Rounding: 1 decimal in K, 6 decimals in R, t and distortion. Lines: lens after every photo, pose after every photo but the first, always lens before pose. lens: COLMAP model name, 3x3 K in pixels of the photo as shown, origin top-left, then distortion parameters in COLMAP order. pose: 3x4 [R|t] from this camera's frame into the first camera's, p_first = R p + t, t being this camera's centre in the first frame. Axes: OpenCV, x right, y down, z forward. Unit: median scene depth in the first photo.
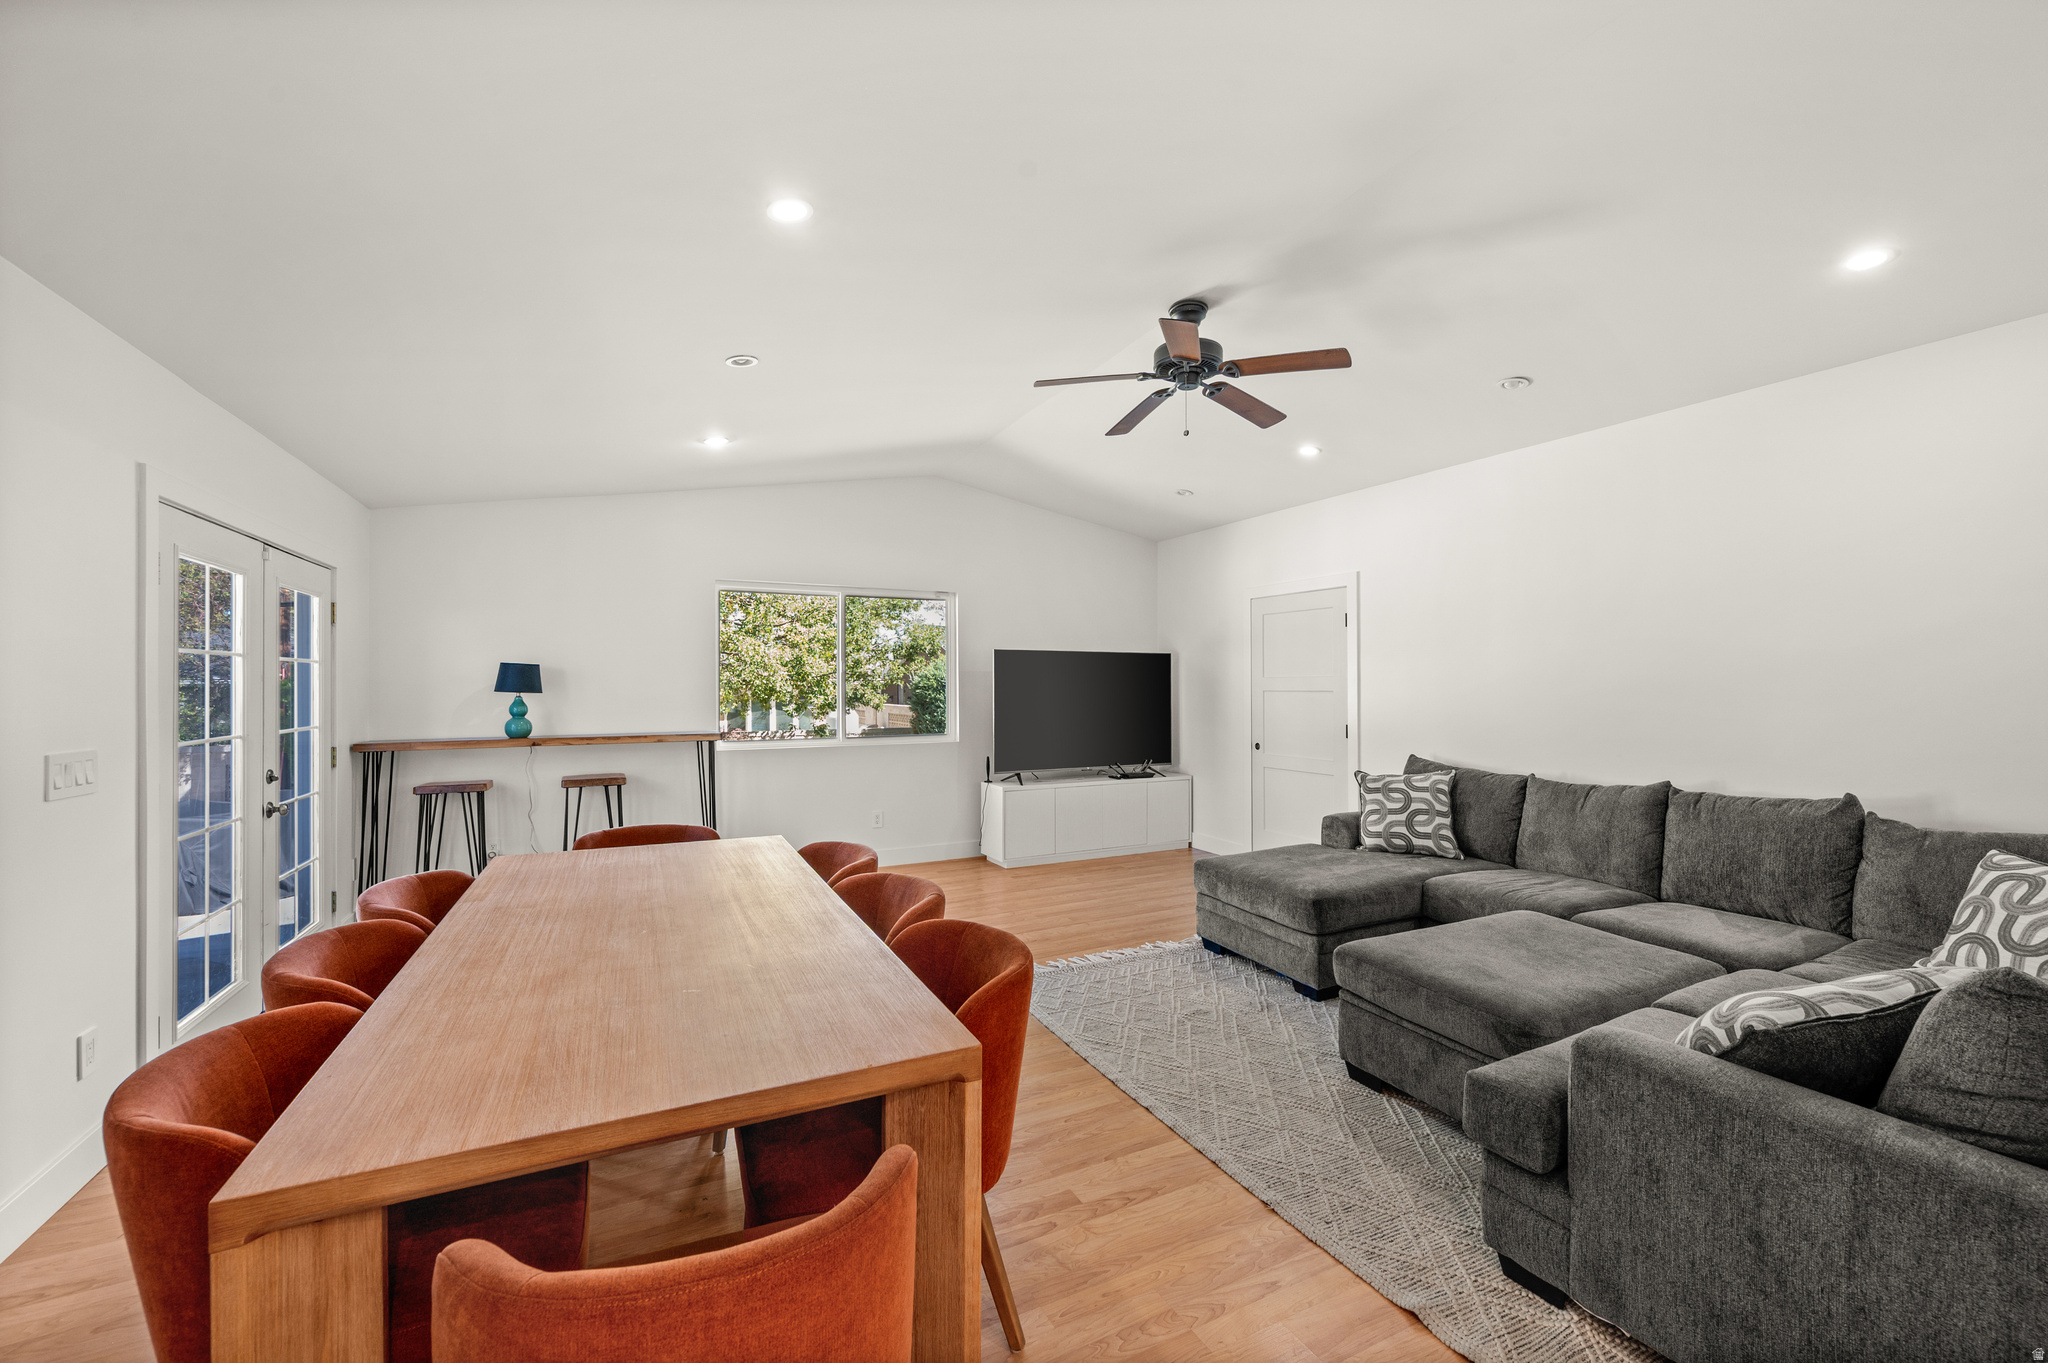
lens RADIAL K [[819.4, 0, 1023.8], [0, 819.4, 700.3], [0, 0, 1]] dist [-0.001288, -0.000376]
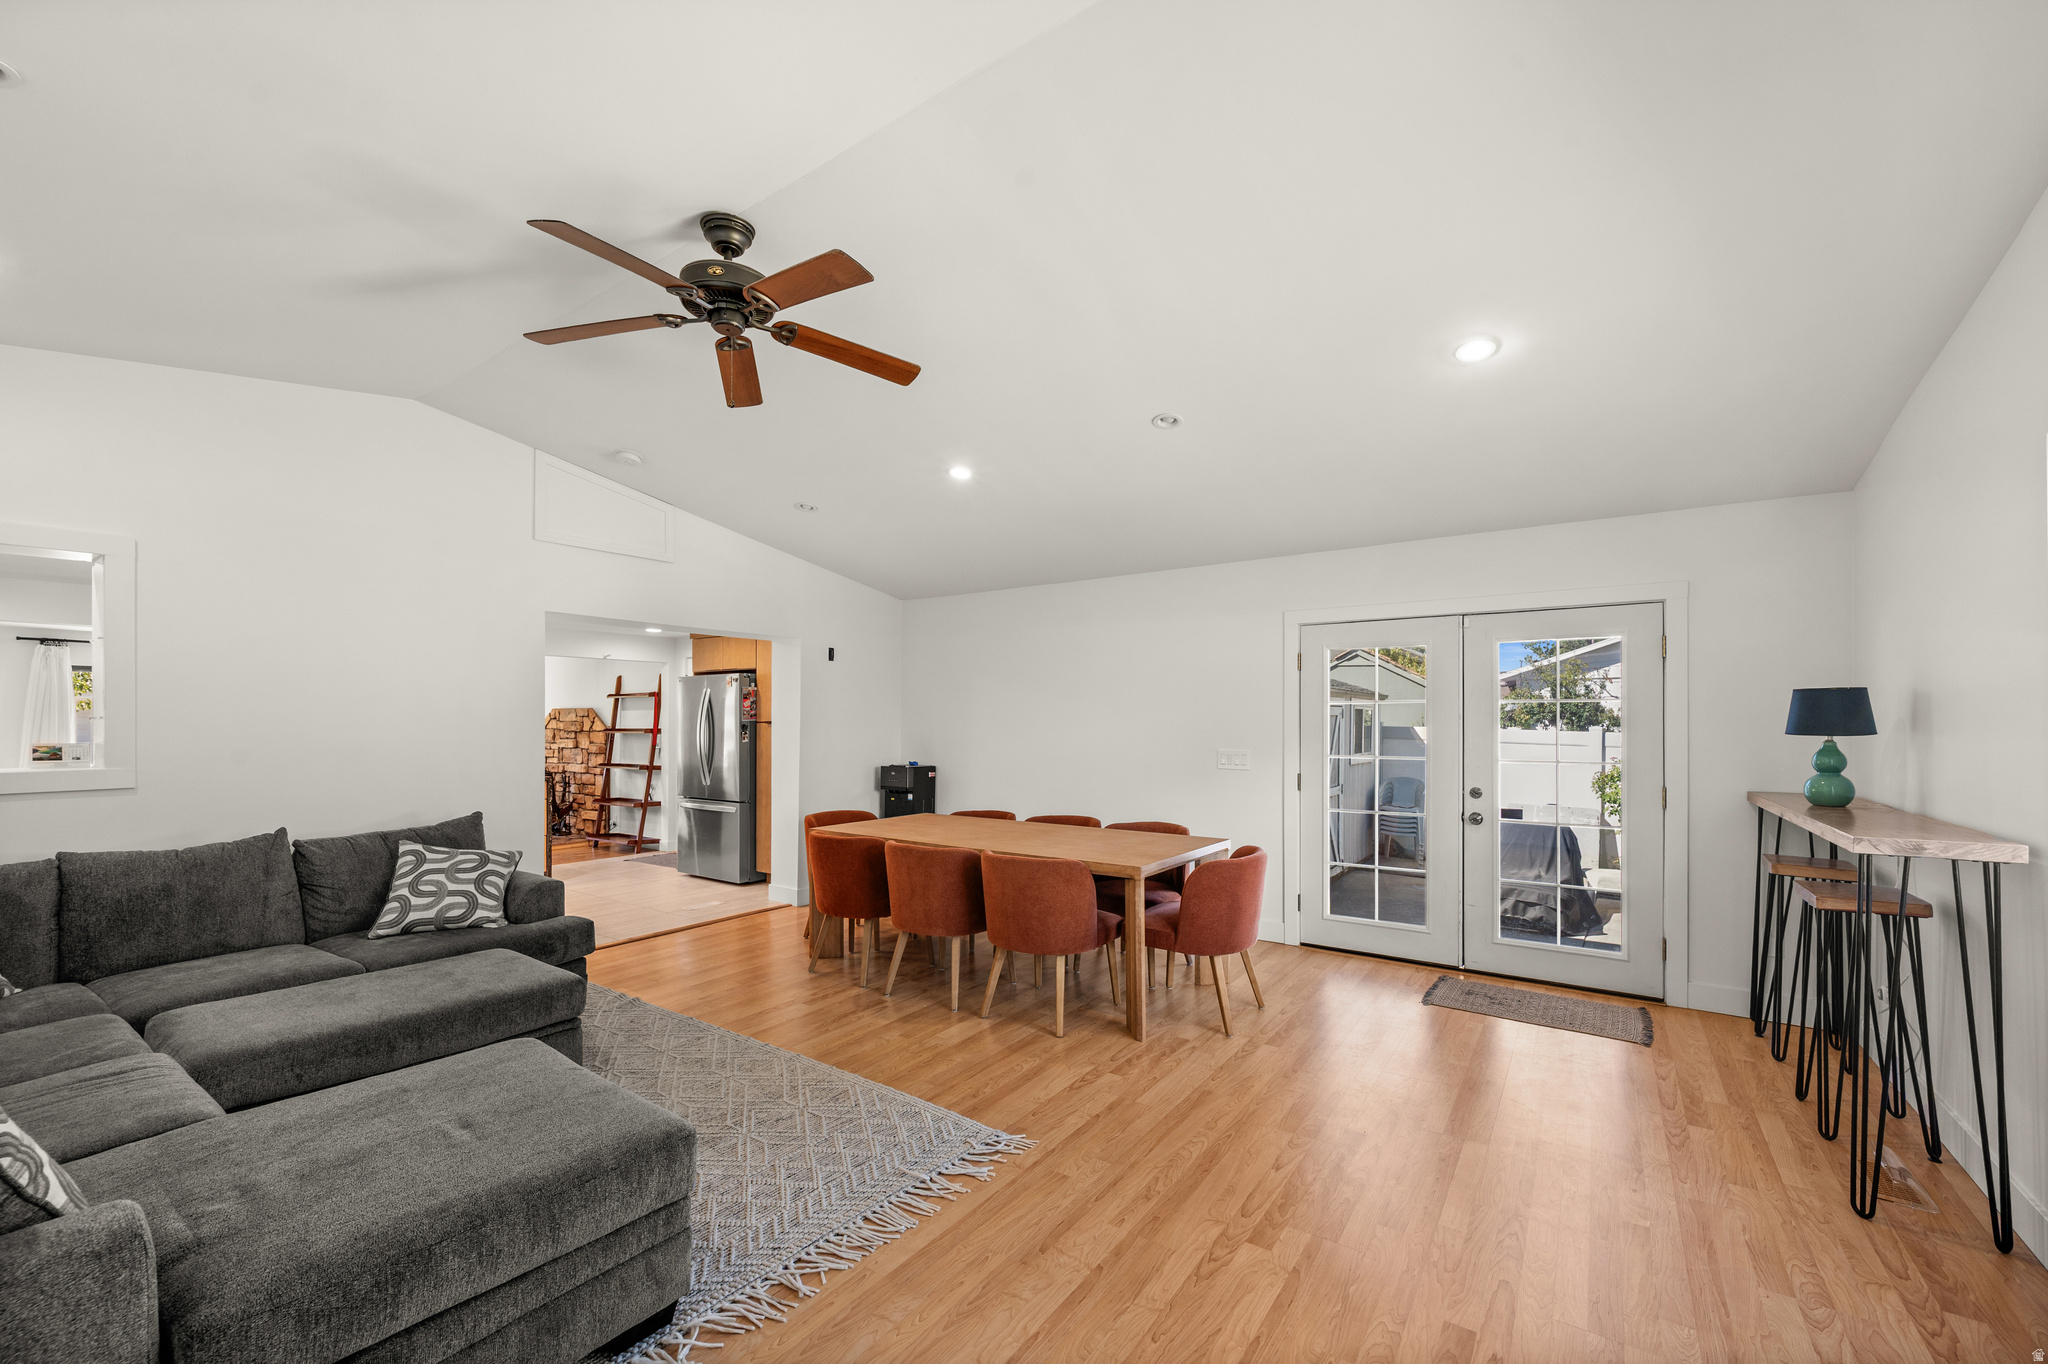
lens RADIAL K [[819.4, 0, 1023.8], [0, 819.4, 700.8], [0, 0, 1]] dist [-0.001288, -0.000376]
pose [[-0.875552, -0.026971, -0.482371, 0.234731], [-0.003683, 0.998784, -0.049160, -0.002403], [0.483110, -0.041265, -0.874587, 1.262573]]
